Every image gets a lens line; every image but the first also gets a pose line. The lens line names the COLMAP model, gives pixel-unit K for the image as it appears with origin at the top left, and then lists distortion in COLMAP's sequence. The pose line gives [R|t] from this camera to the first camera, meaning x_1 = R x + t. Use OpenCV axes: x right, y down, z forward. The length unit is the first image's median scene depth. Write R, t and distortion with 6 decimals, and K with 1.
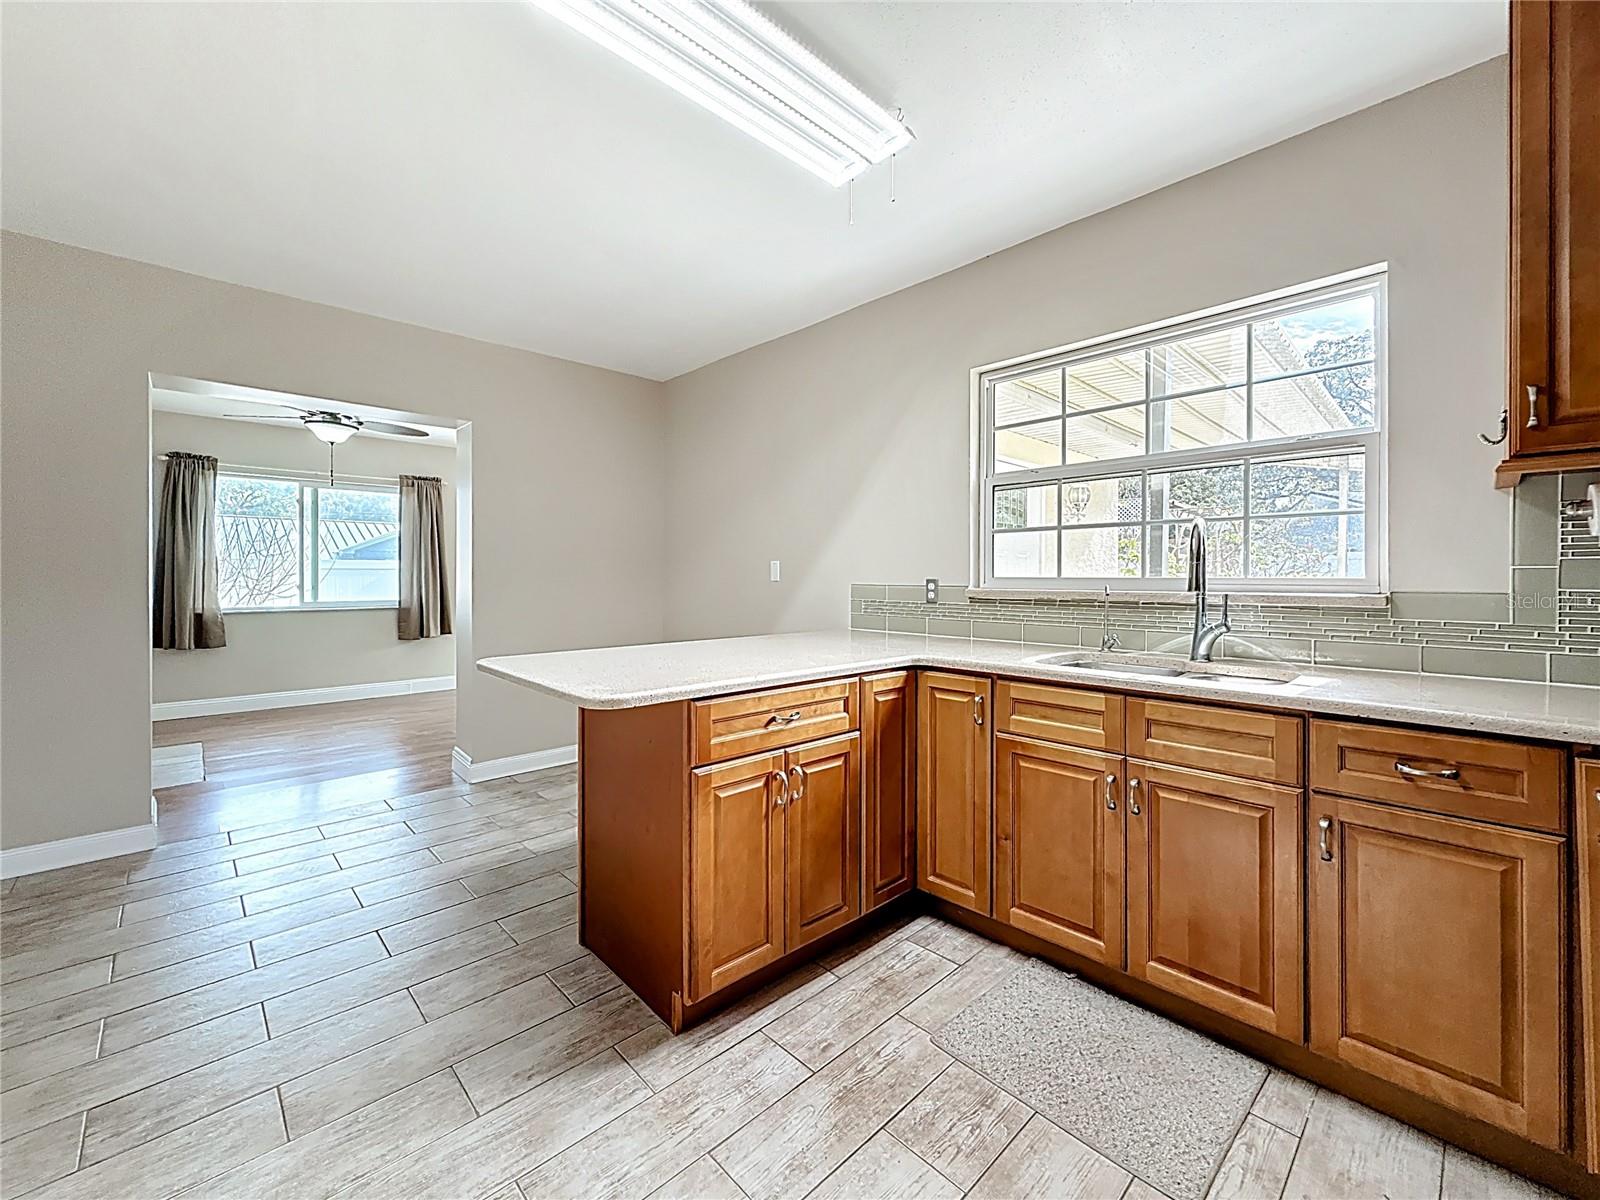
lens RADIAL K [[658.5, 0, 801.4], [0, 658.5, 576.5], [0, 0, 1]] dist [0.000259, 0.000137]
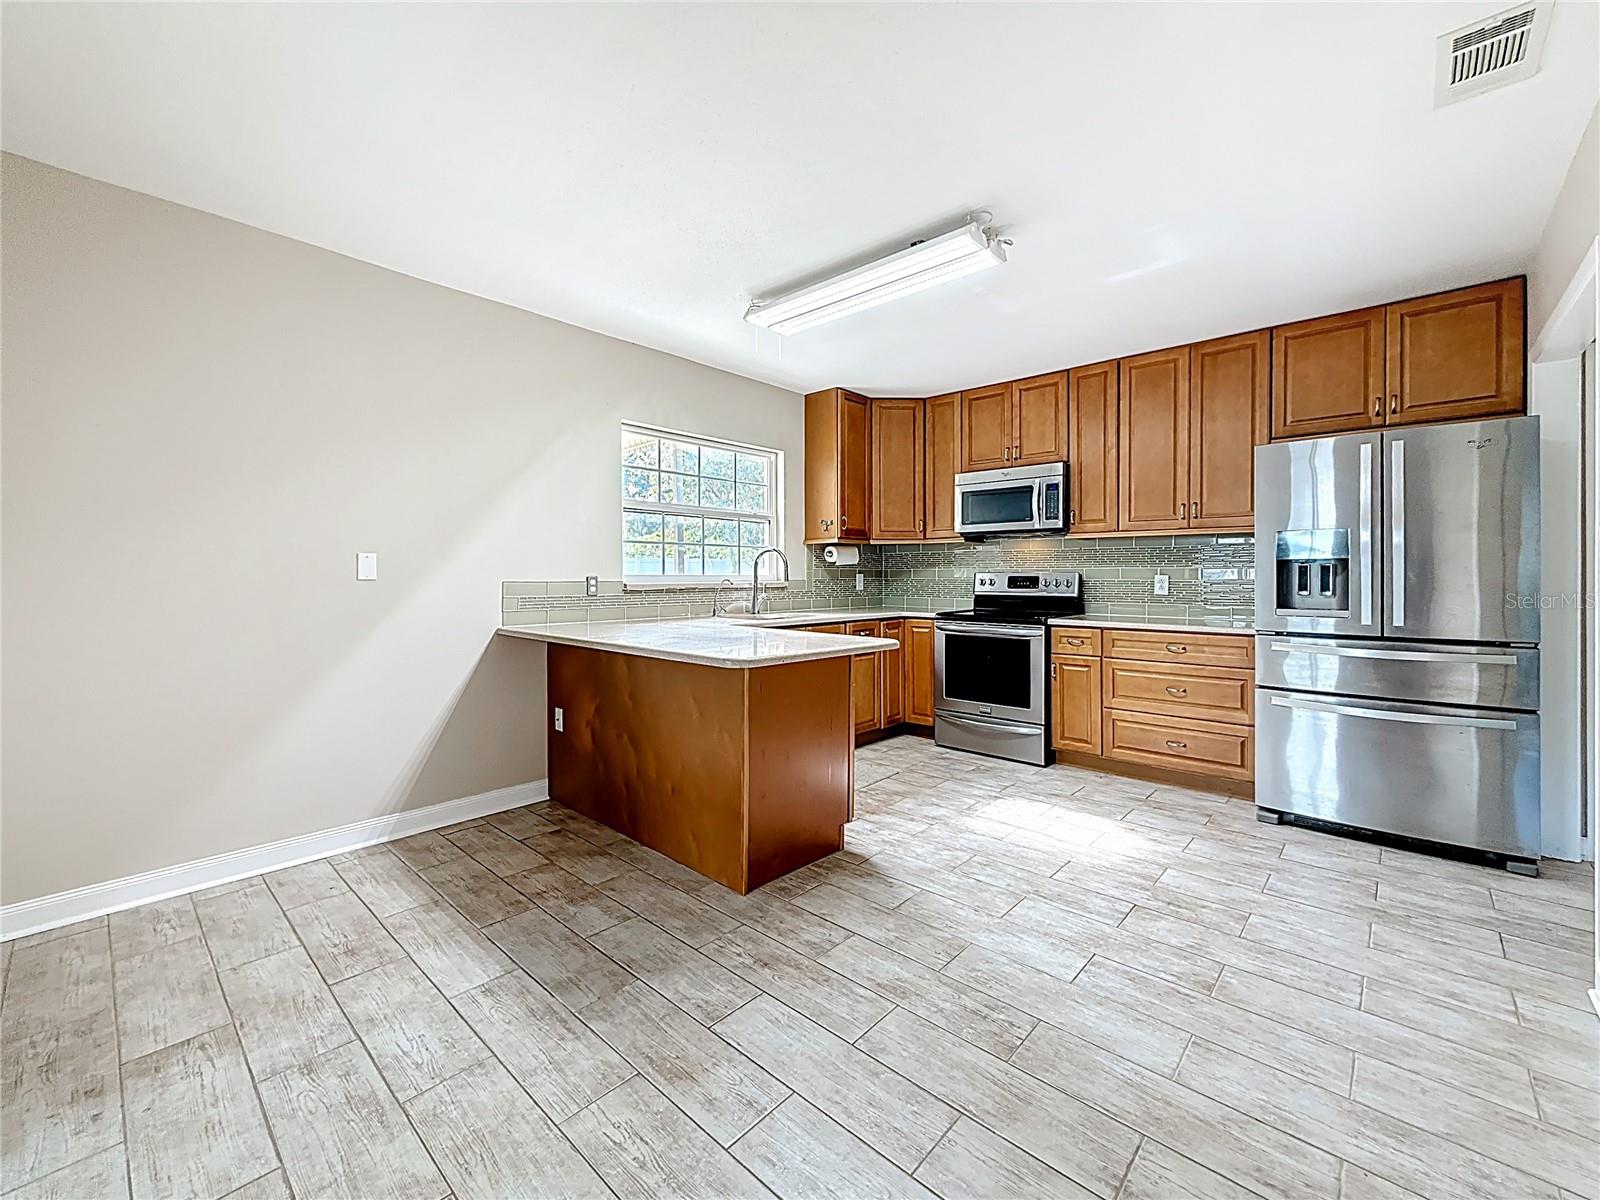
lens RADIAL K [[663.6, 0, 800.9], [0, 663.6, 571.2], [0, 0, 1]] dist [-0.000005, -0.000123]
pose [[-0.068321, 0.002734, 0.997660, -1.598352], [-0.001882, 0.999994, -0.002870, -0.004318], [-0.997662, -0.002074, -0.068316, 1.047074]]
